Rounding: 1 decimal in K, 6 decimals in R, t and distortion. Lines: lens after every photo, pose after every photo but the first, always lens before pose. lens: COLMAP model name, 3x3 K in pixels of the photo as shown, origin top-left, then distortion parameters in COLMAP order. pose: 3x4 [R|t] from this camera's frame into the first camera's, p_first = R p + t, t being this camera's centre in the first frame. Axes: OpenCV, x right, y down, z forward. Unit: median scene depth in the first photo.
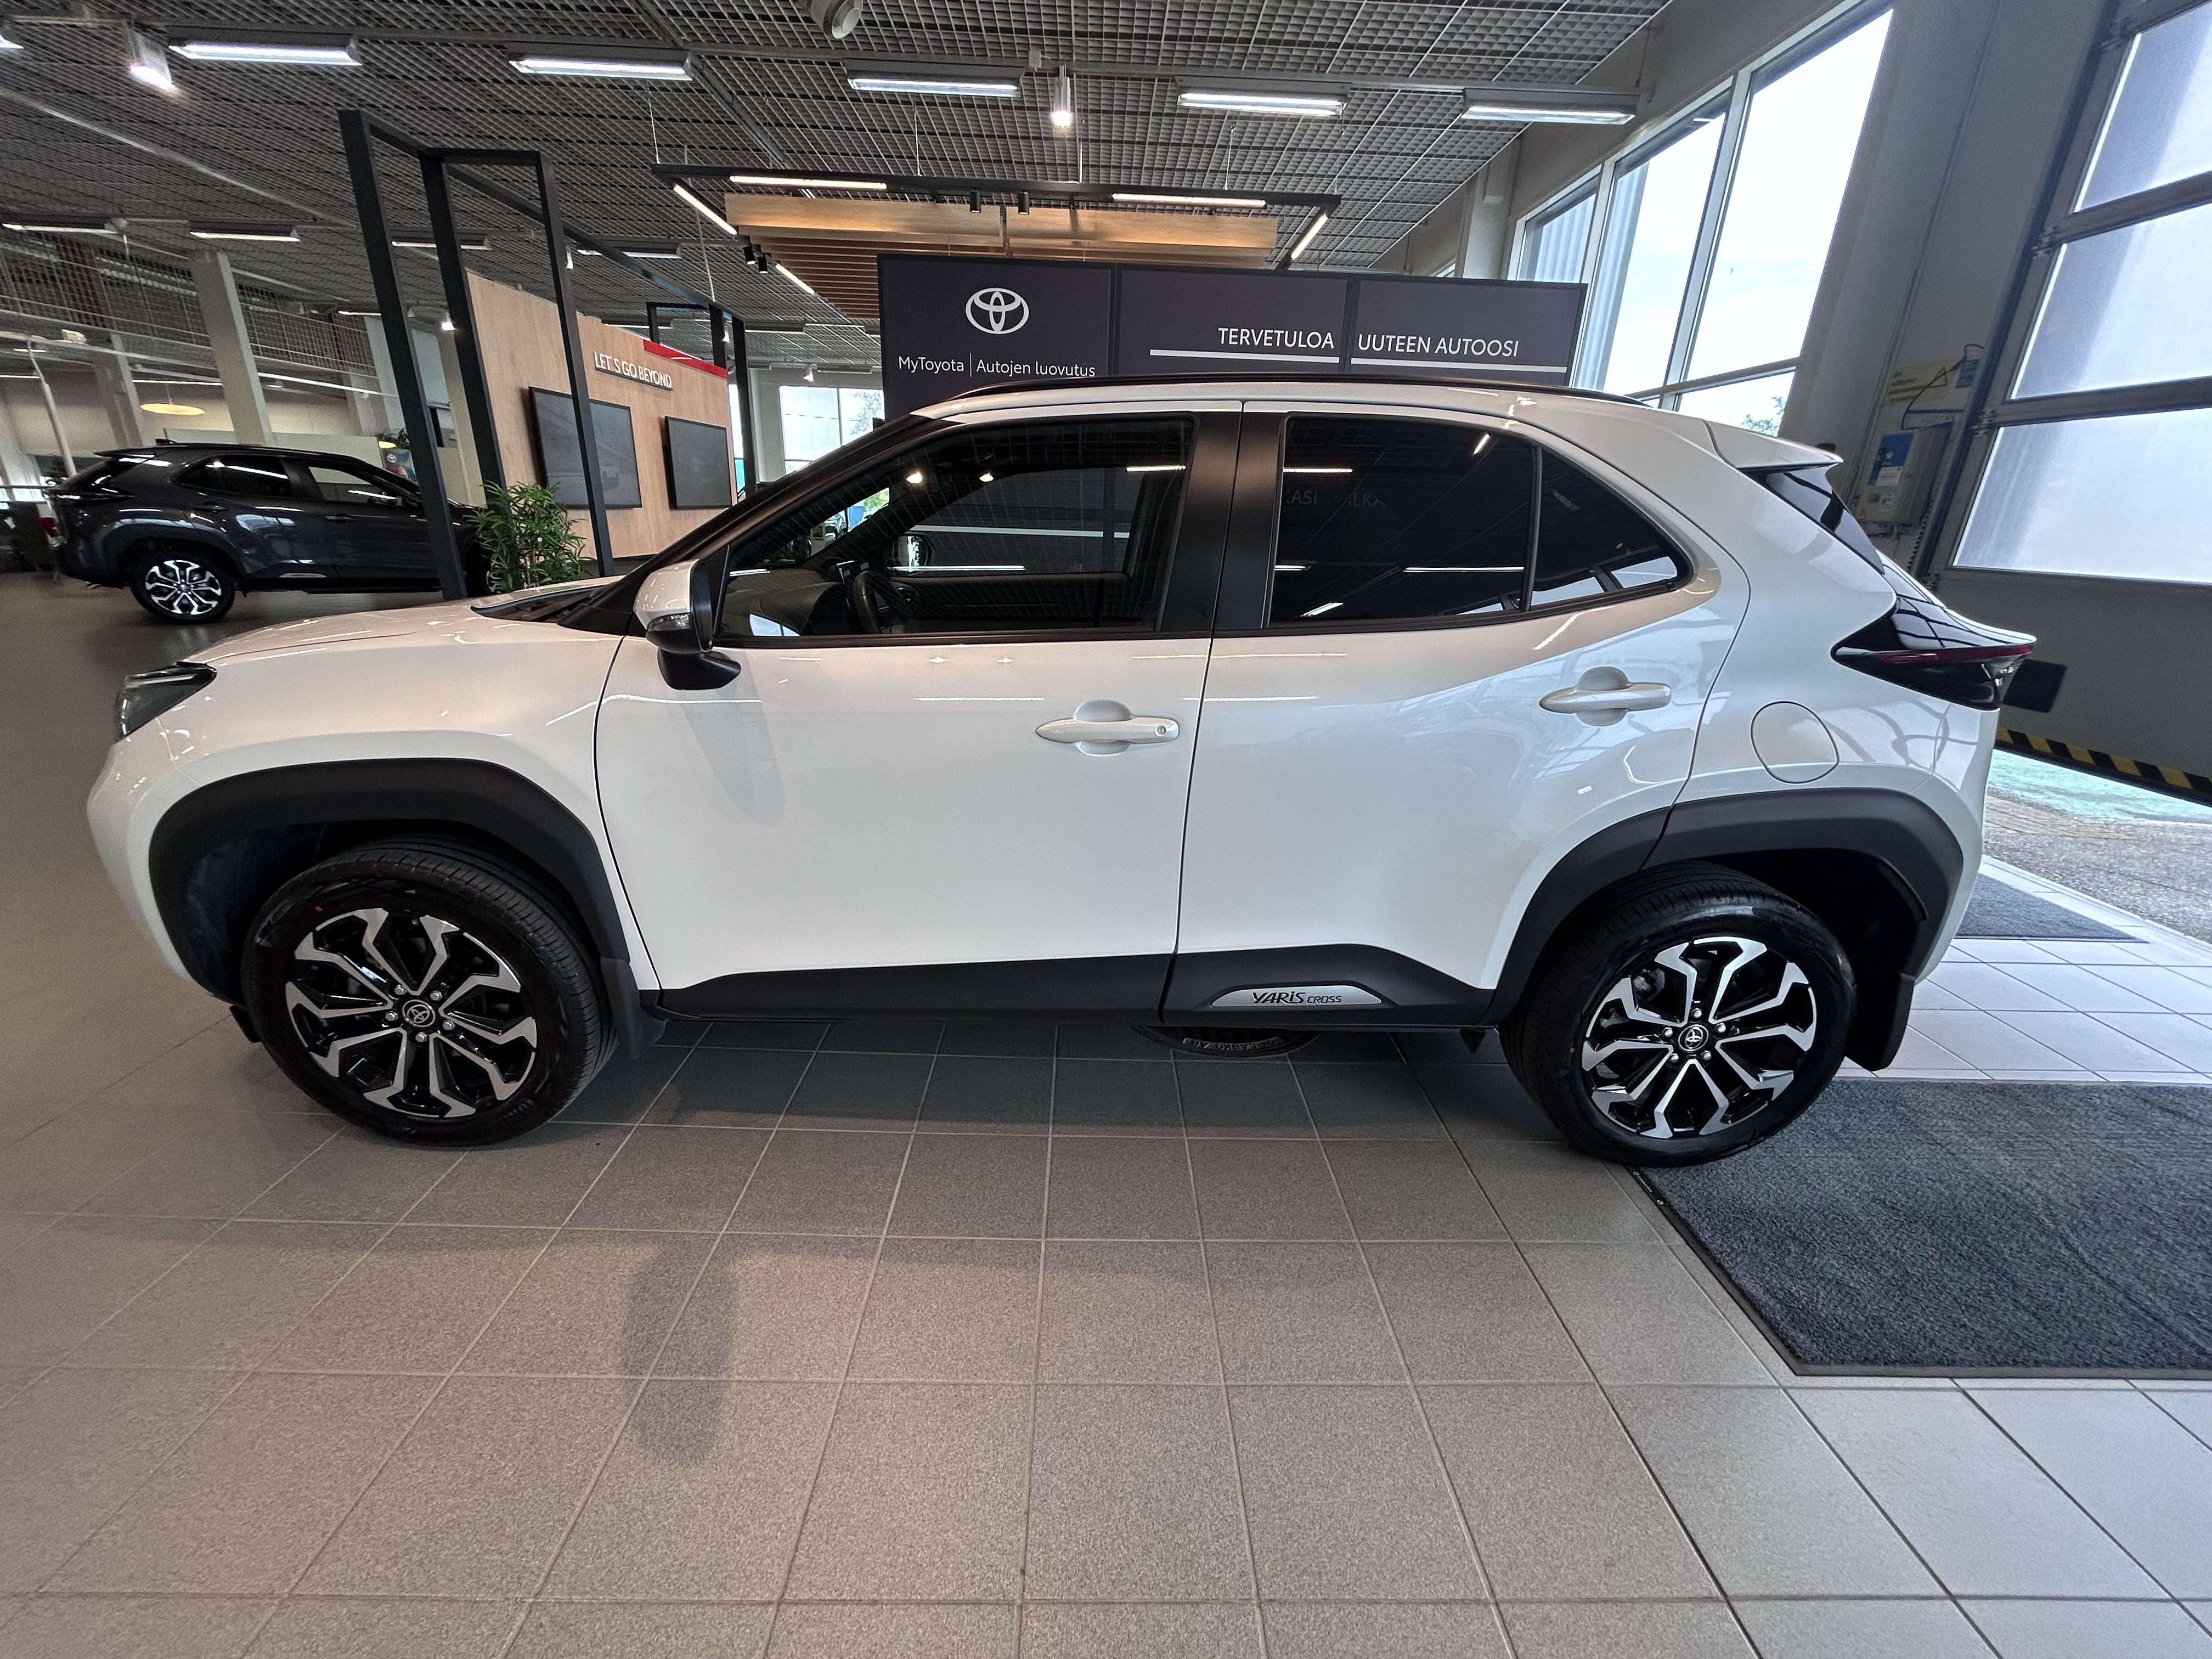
lens RADIAL K [[862.8, 0, 1106.0], [0, 862.8, 829.5], [0, 0, 1]] dist [-0.002501, -0.000503]
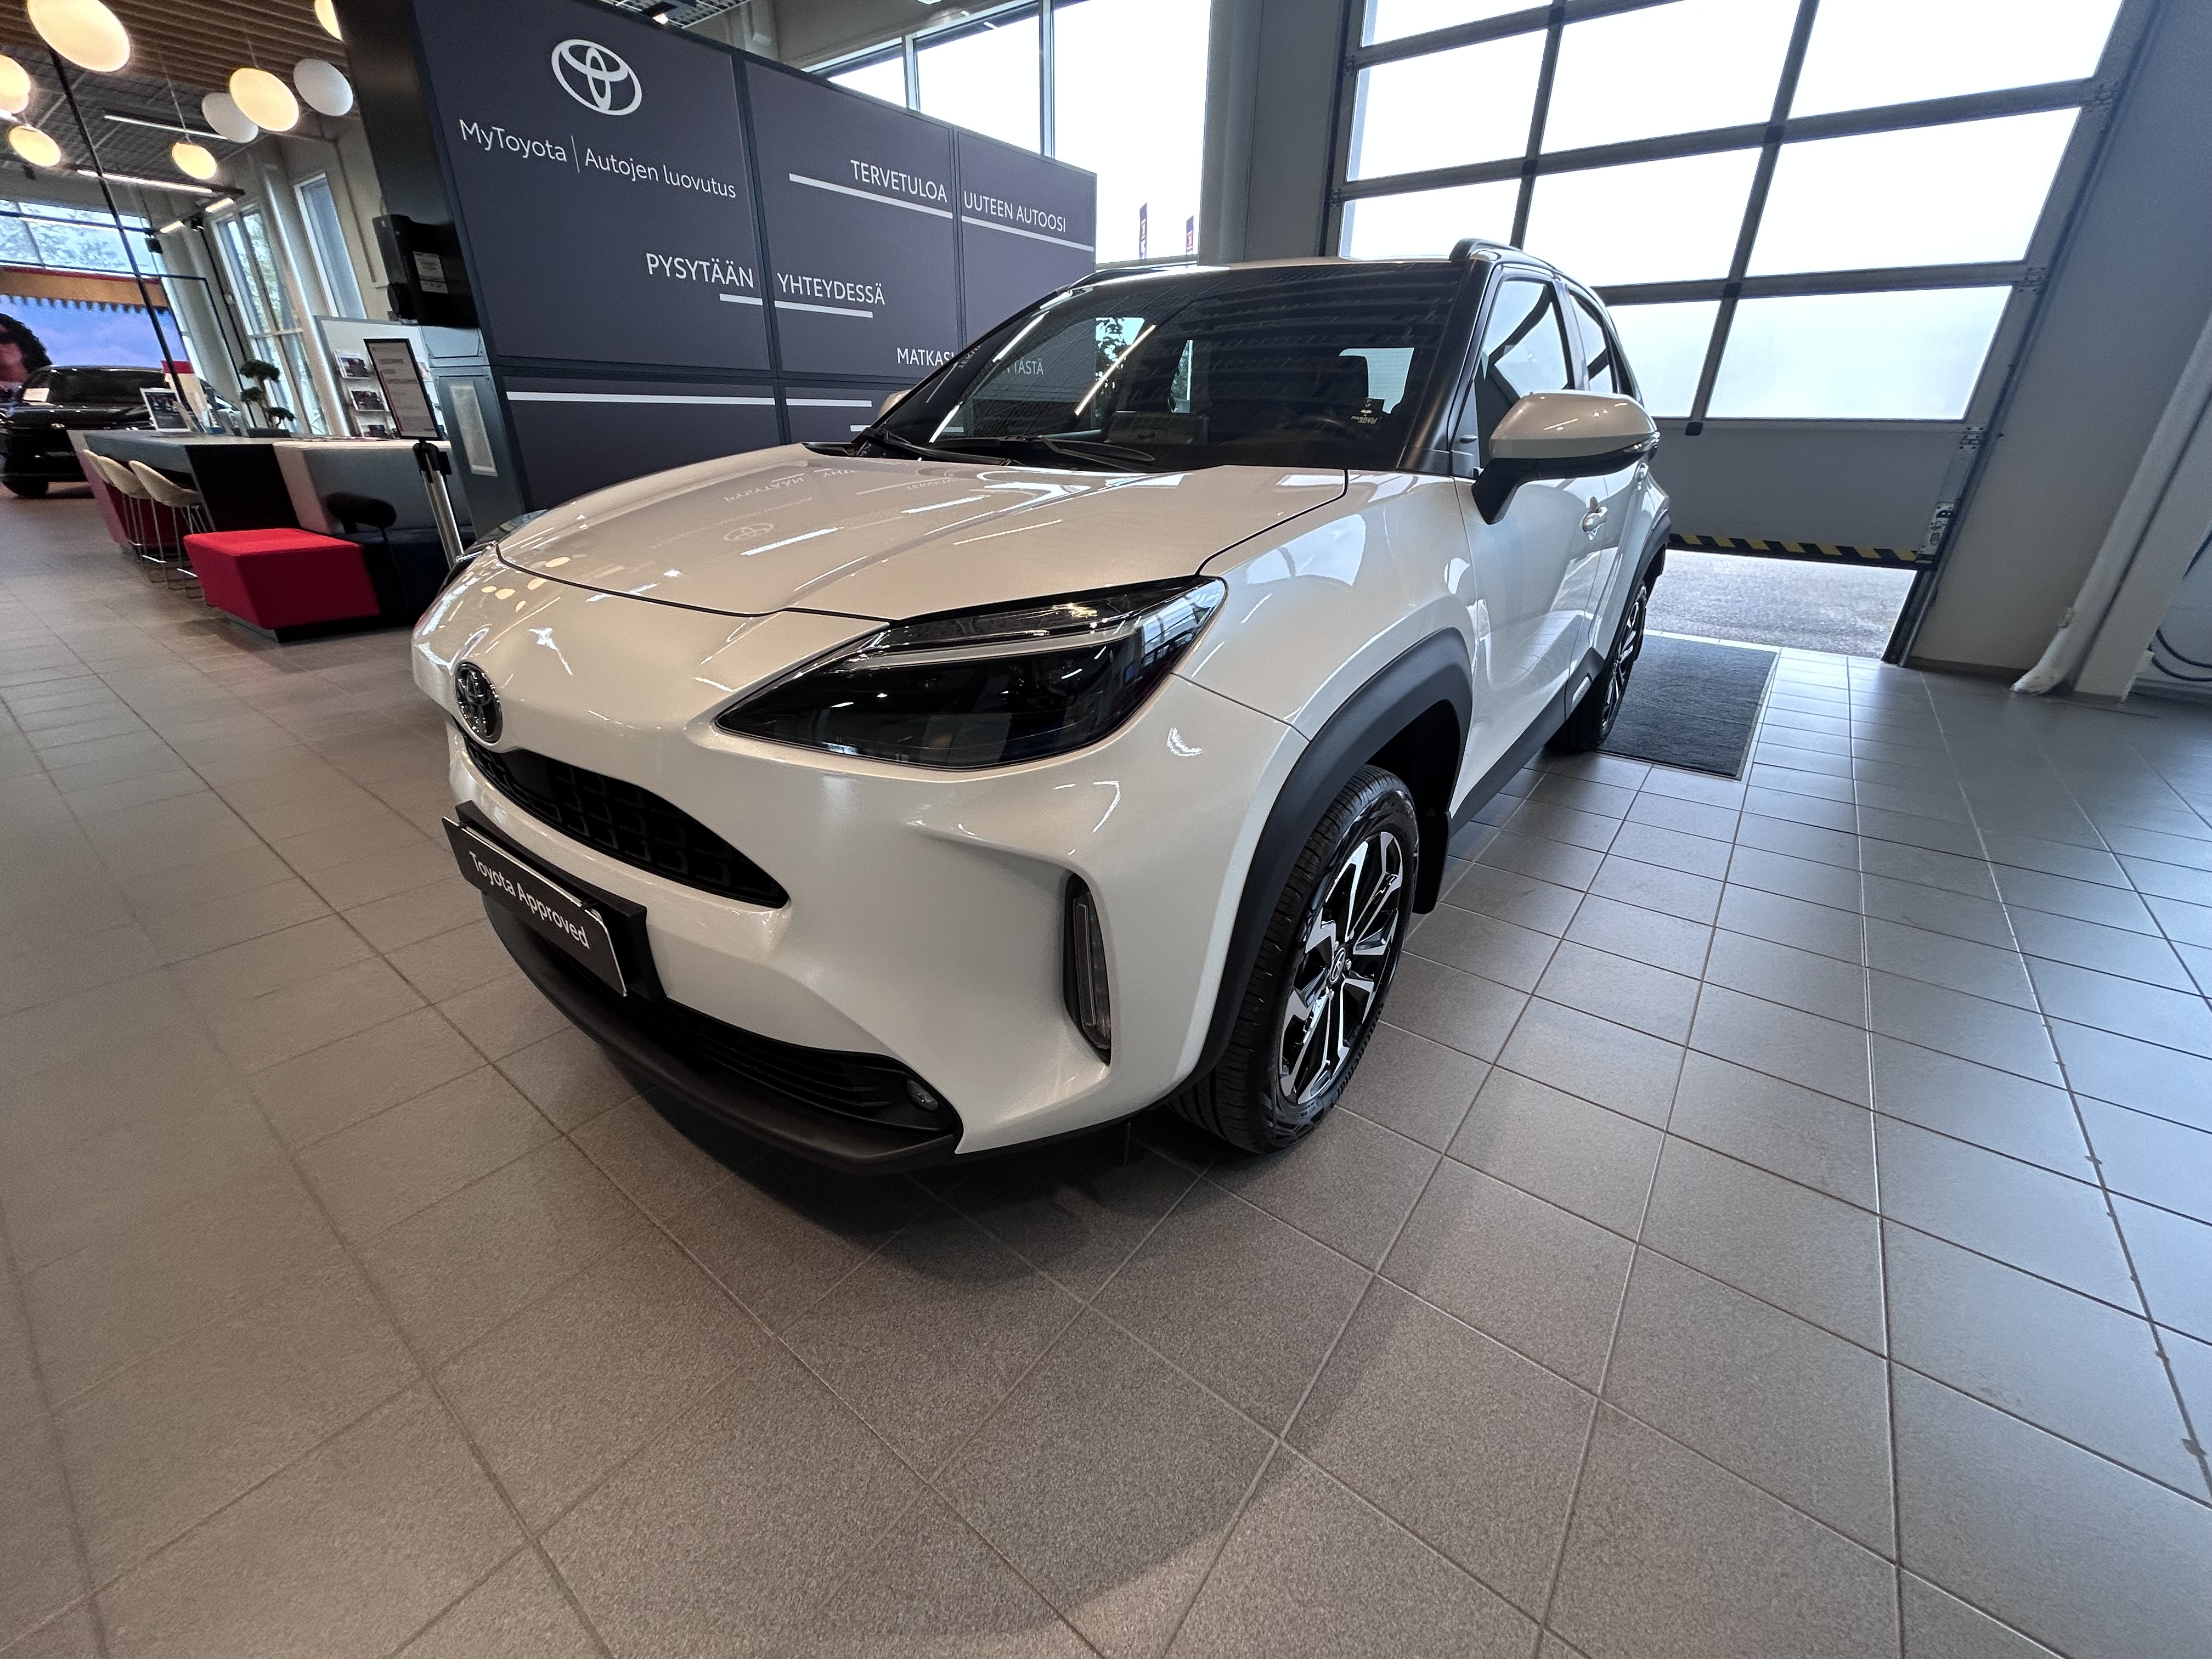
lens RADIAL K [[897.5, 0, 1086.1], [0, 897.5, 823.8], [0, 0, 1]] dist [0.014578, -0.000041]
pose [[0.619099, -0.347247, 0.704369, -0.613067], [0.285325, 0.935095, 0.210208, -0.065055], [-0.731646, 0.070835, 0.677994, 0.232067]]
